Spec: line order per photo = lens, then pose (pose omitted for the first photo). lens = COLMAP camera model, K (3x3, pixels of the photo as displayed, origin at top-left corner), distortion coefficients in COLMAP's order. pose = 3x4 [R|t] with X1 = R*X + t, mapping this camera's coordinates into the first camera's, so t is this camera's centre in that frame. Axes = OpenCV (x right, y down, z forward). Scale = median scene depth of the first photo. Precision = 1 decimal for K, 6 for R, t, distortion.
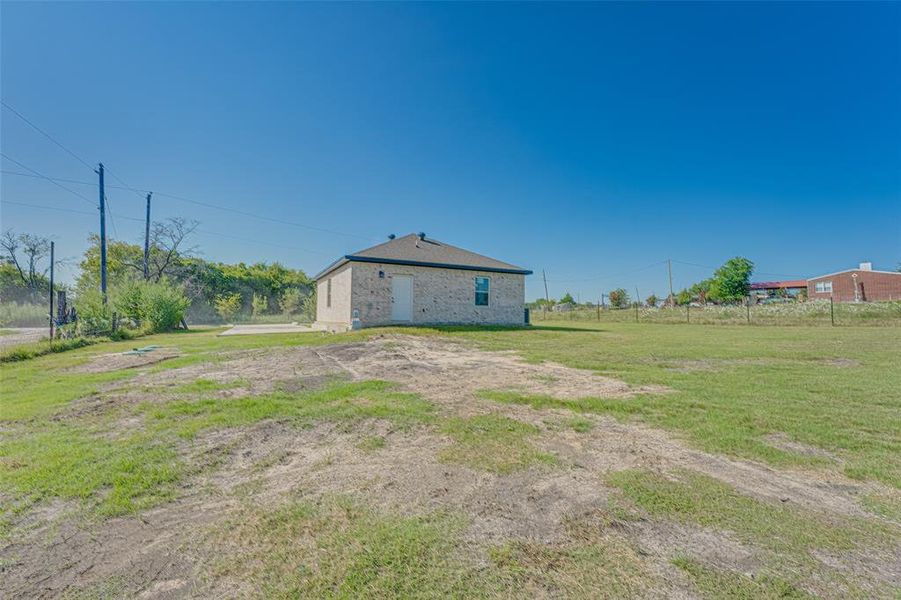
lens RADIAL K [[365.9, 0, 455.3], [0, 365.9, 299.8], [0, 0, 1]] dist [-0.021269, 0.000549]
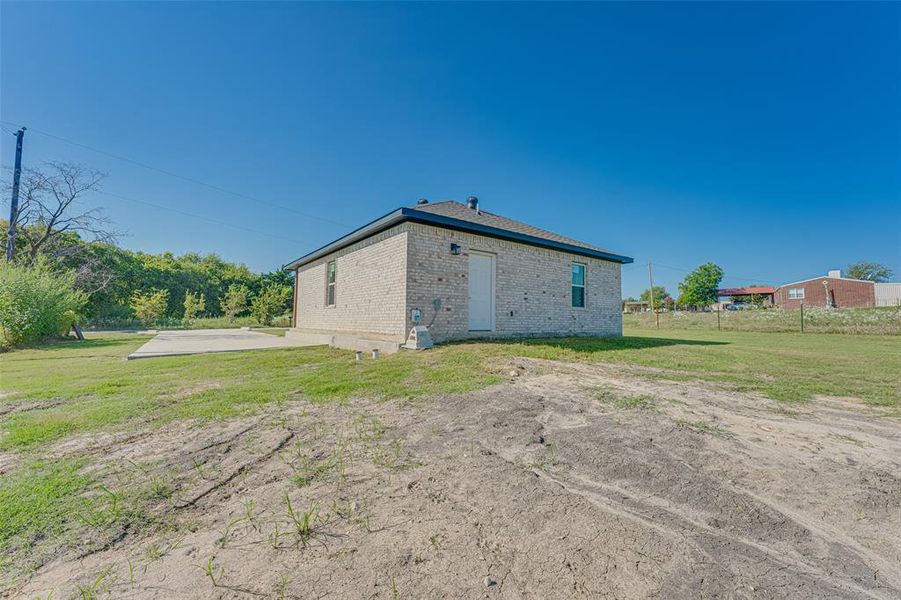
lens RADIAL K [[365.9, 0, 455.3], [0, 365.9, 299.8], [0, 0, 1]] dist [-0.021269, 0.000549]
pose [[0.989289, 0.013140, 0.145378, -0.148548], [-0.011723, 0.999875, -0.010600, 0.008165], [-0.145499, 0.008783, 0.989319, 0.232253]]
